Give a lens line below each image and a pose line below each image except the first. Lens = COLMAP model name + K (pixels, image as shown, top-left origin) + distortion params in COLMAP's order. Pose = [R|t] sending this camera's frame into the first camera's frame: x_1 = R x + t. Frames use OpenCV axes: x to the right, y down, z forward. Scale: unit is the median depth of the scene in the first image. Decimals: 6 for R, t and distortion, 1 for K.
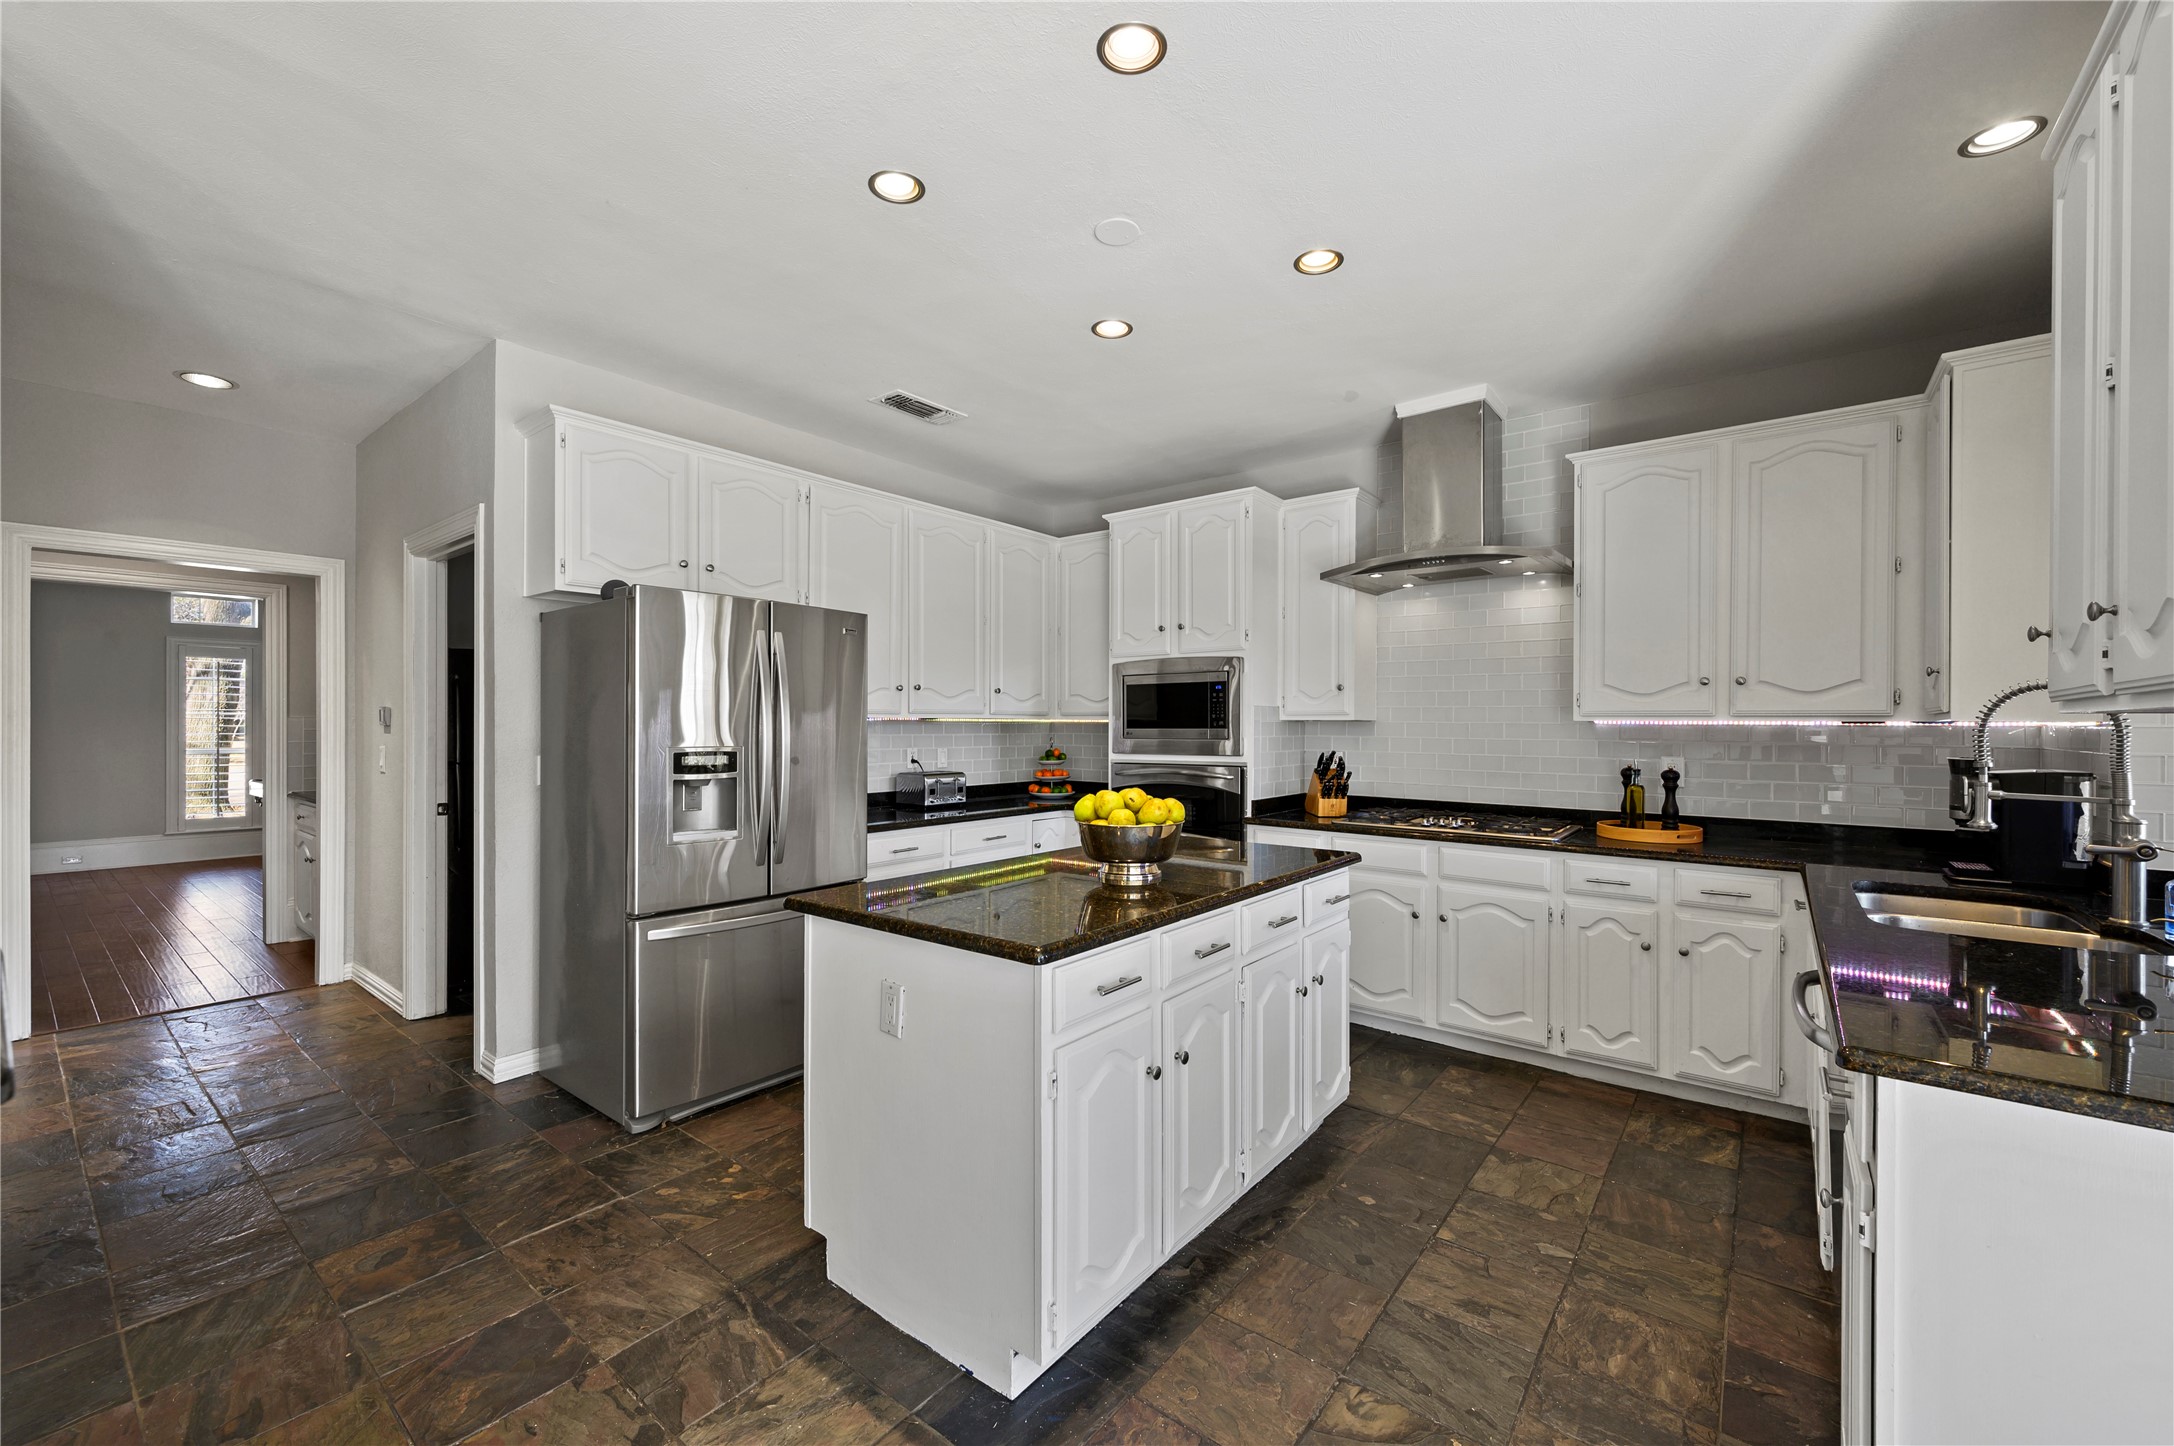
lens RADIAL K [[867.9, 0, 1087.0], [0, 867.9, 723.0], [0, 0, 1]] dist [-0.000544, -0.000464]
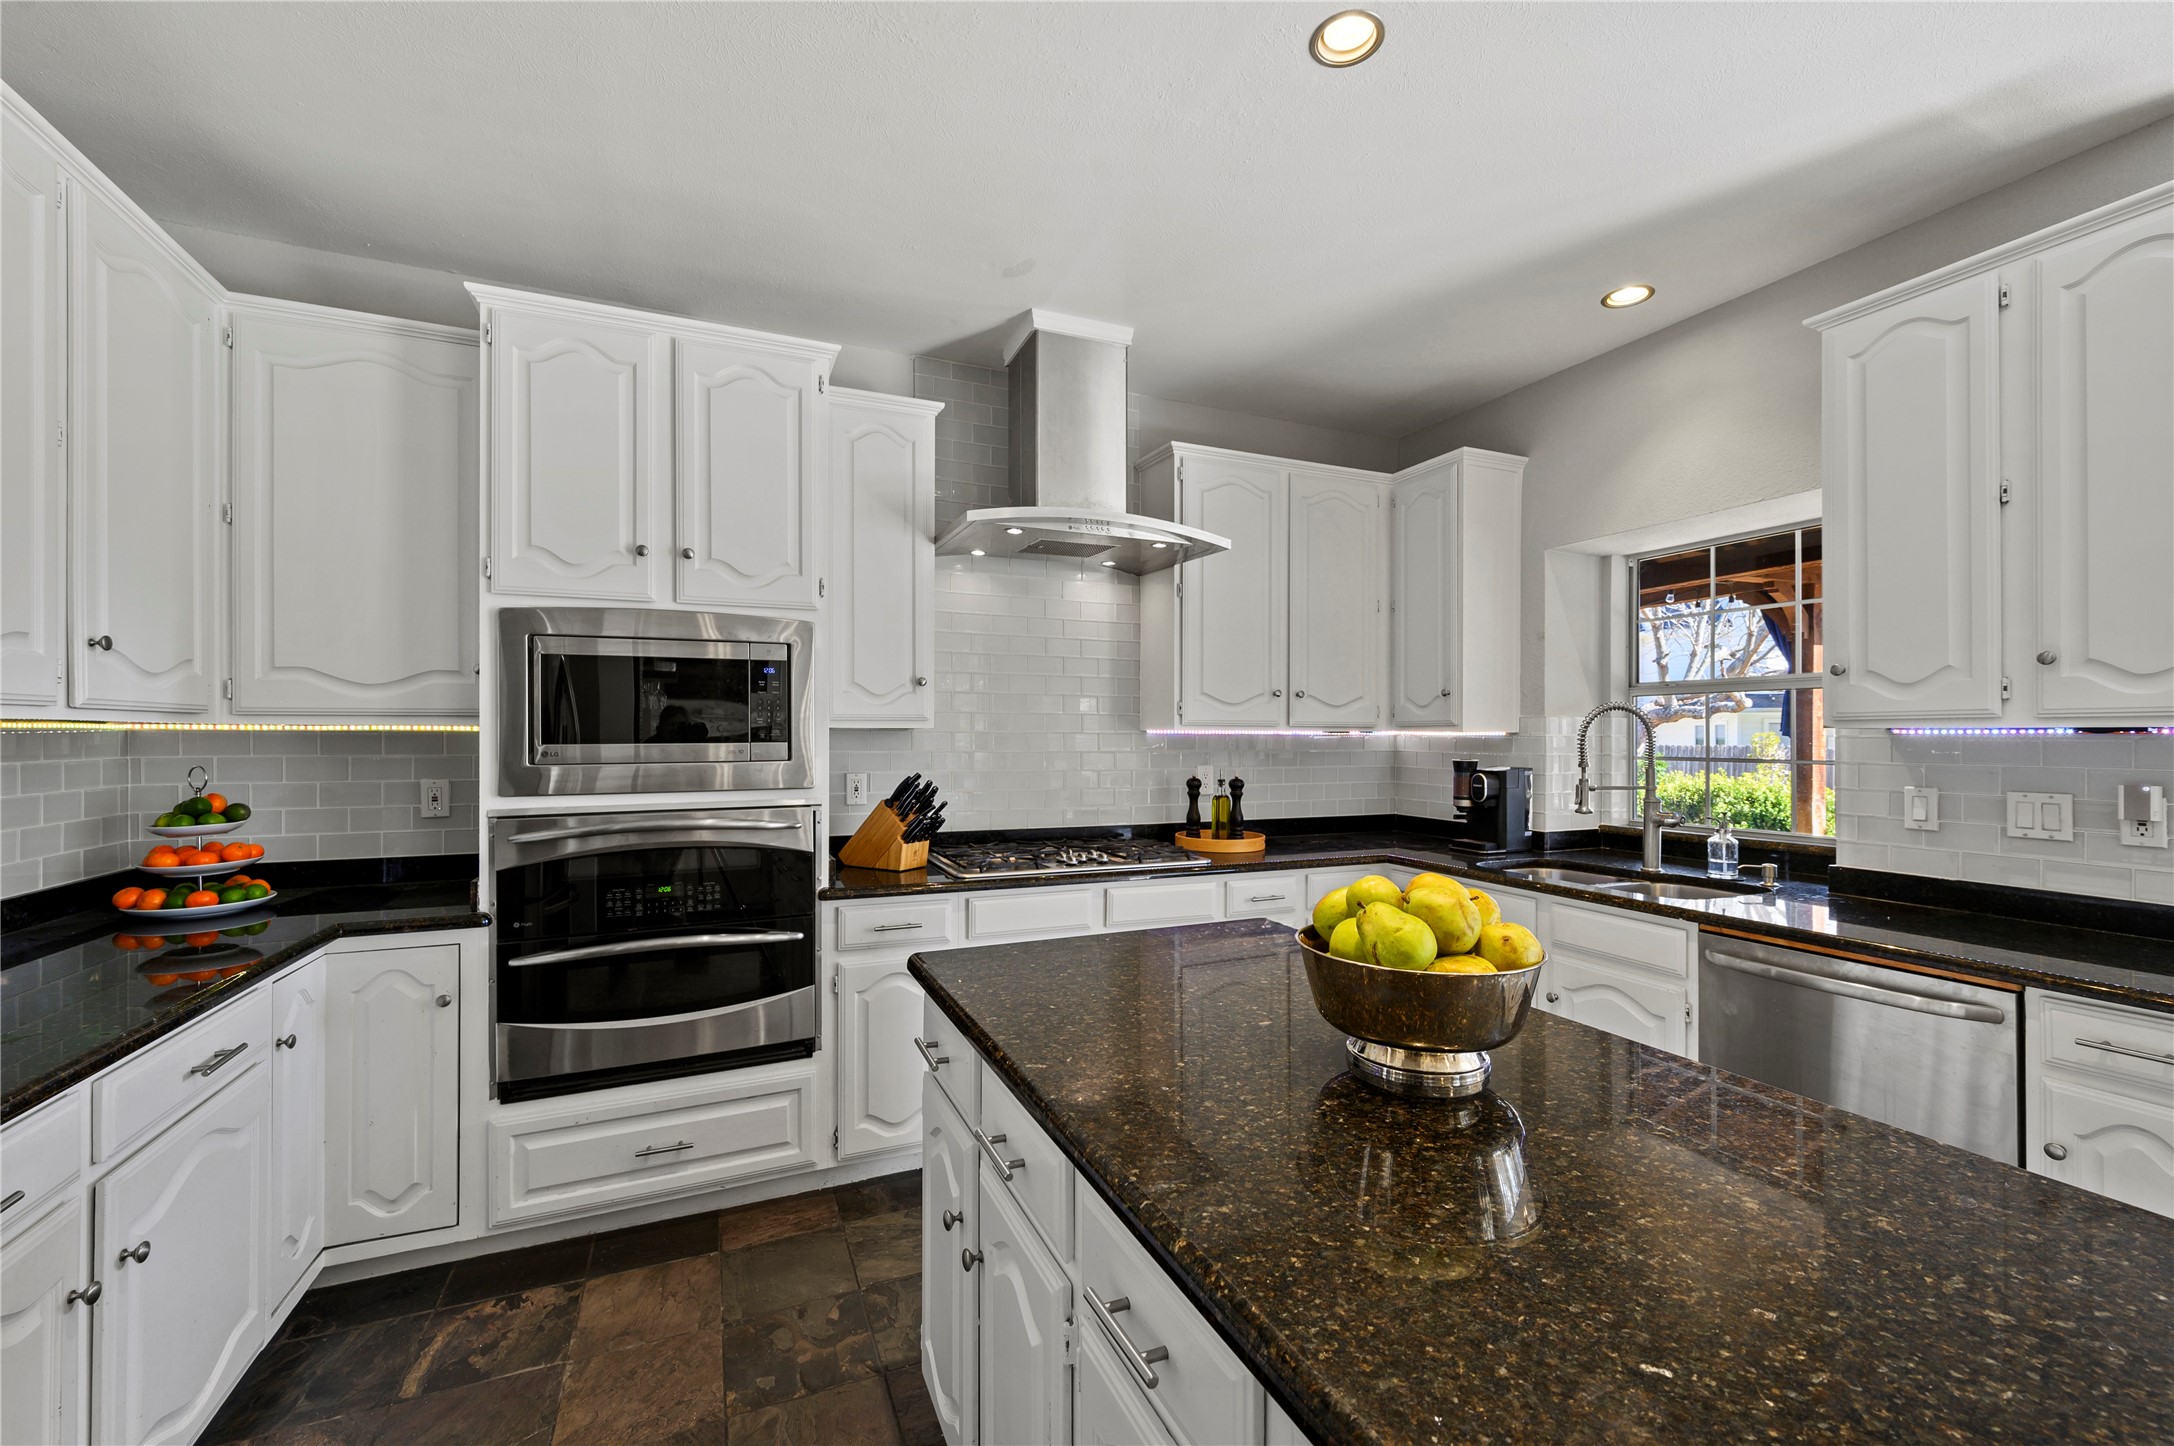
lens RADIAL K [[885.8, 0, 1098.9], [0, 885.8, 728.8], [0, 0, 1]] dist [0.002478, -0.000066]
pose [[0.466469, 0.001709, 0.884536, -0.307832], [-0.002120, 0.999997, -0.000814, -0.003028], [-0.884535, -0.001496, 0.466472, 0.616846]]
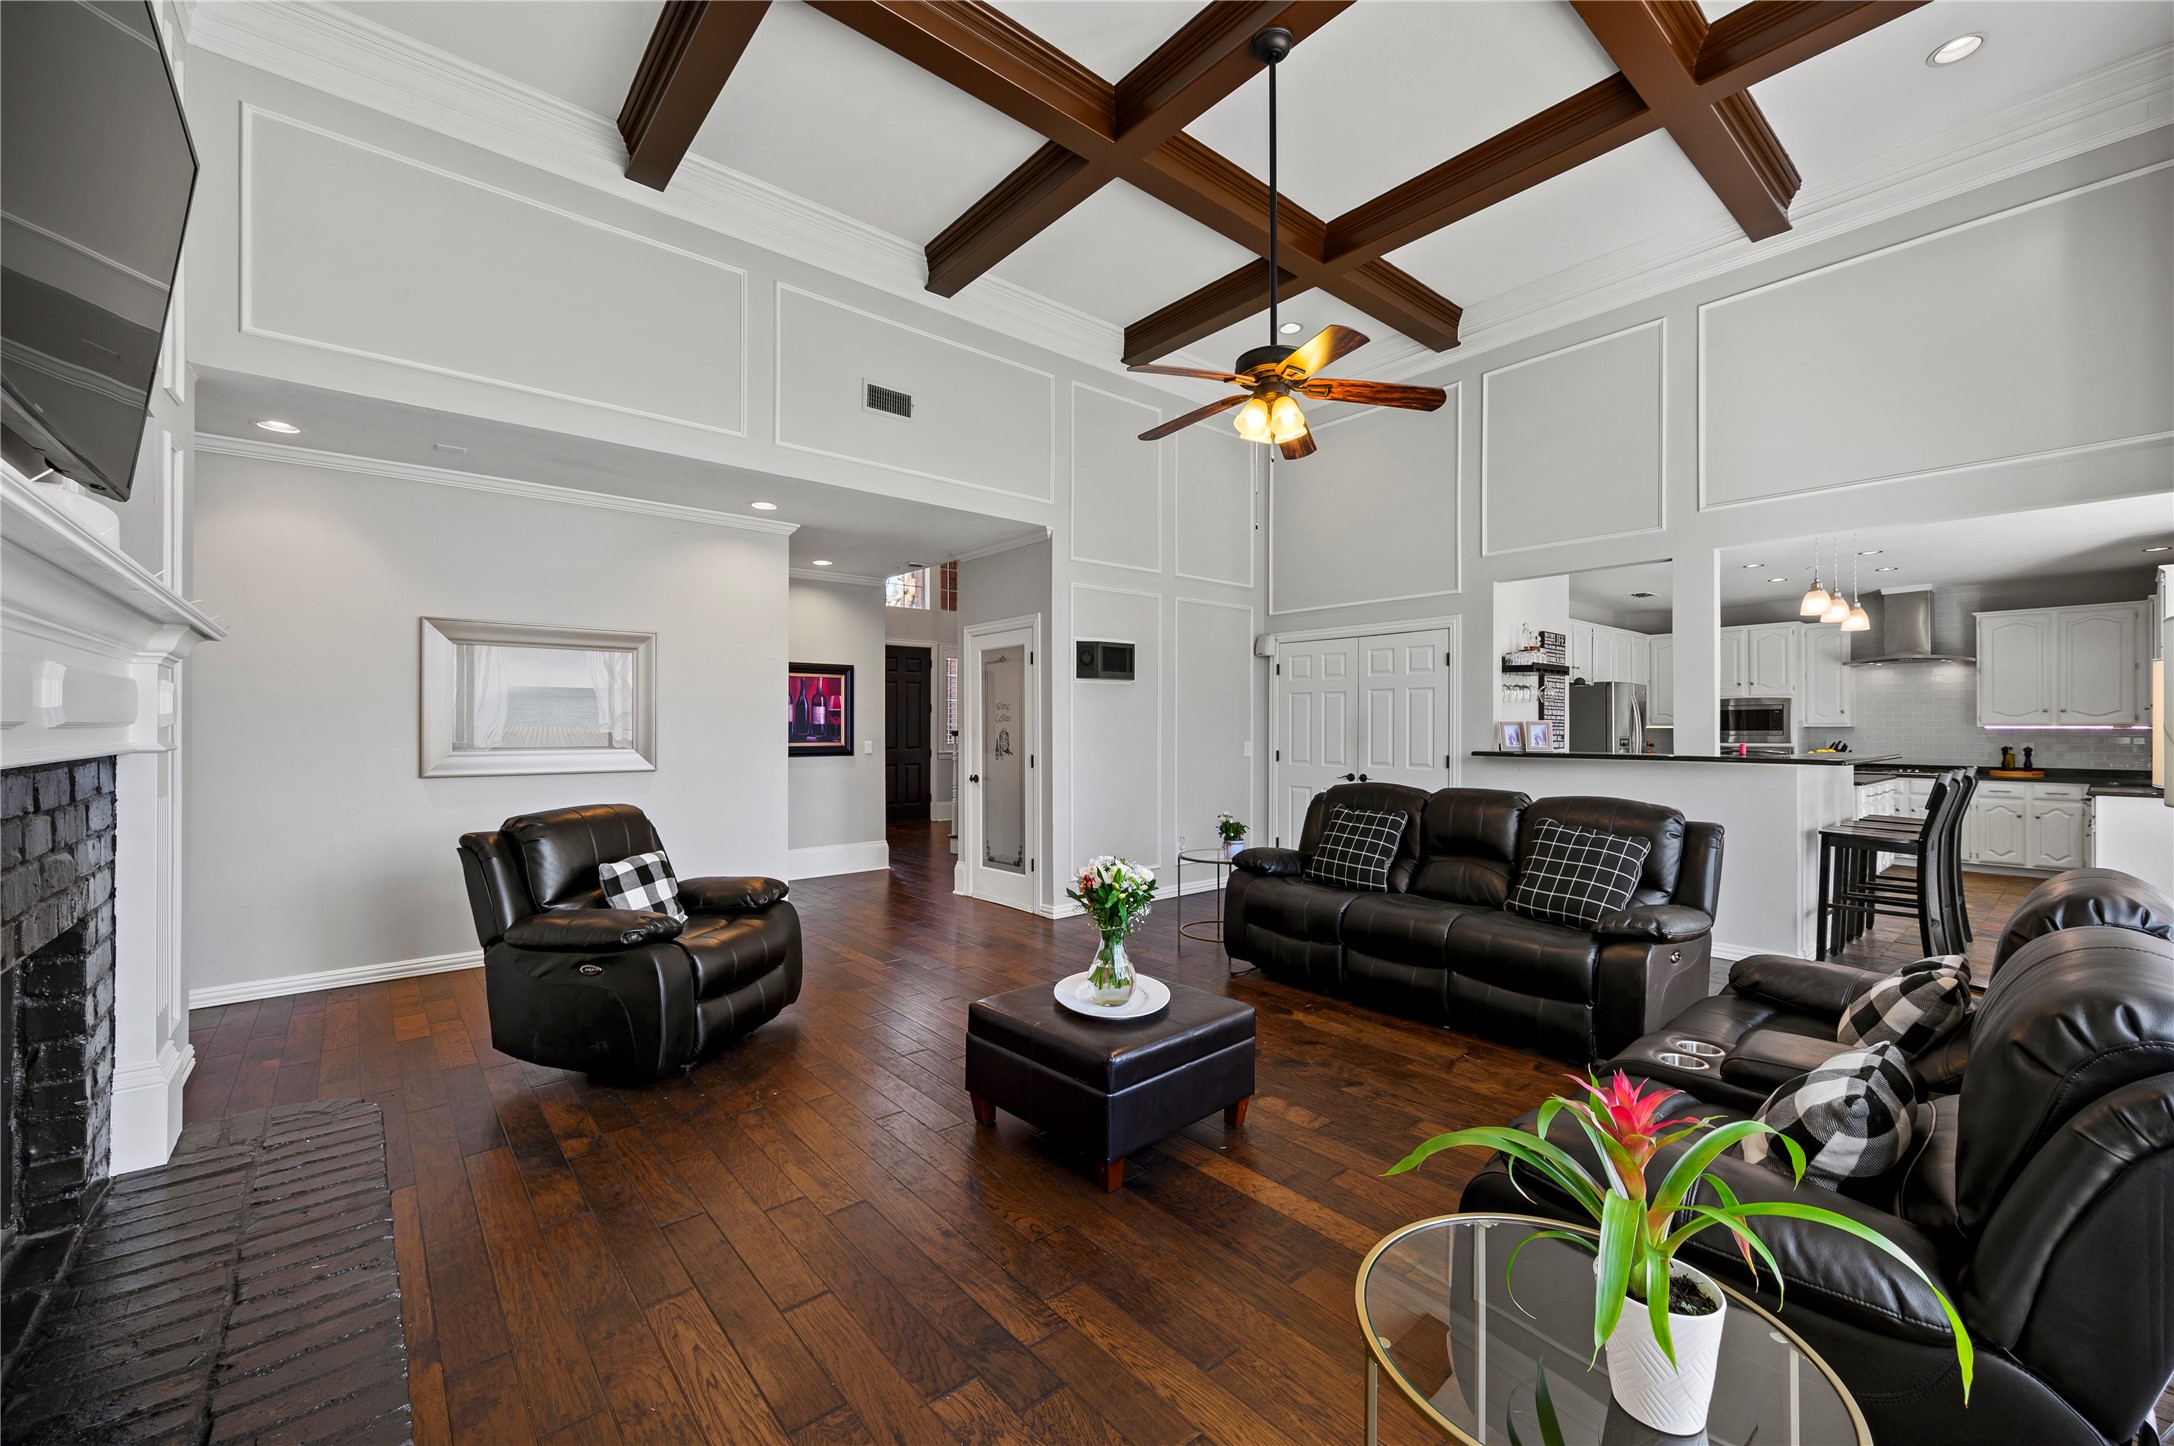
lens RADIAL K [[867.9, 0, 1087.0], [0, 867.9, 723.0], [0, 0, 1]] dist [-0.000544, -0.000464]
pose [[0.978565, -0.000217, -0.205940, -1.274240], [-0.001282, 0.999974, -0.007143, 0.006259], [0.205936, 0.007254, 0.978539, -1.736439]]
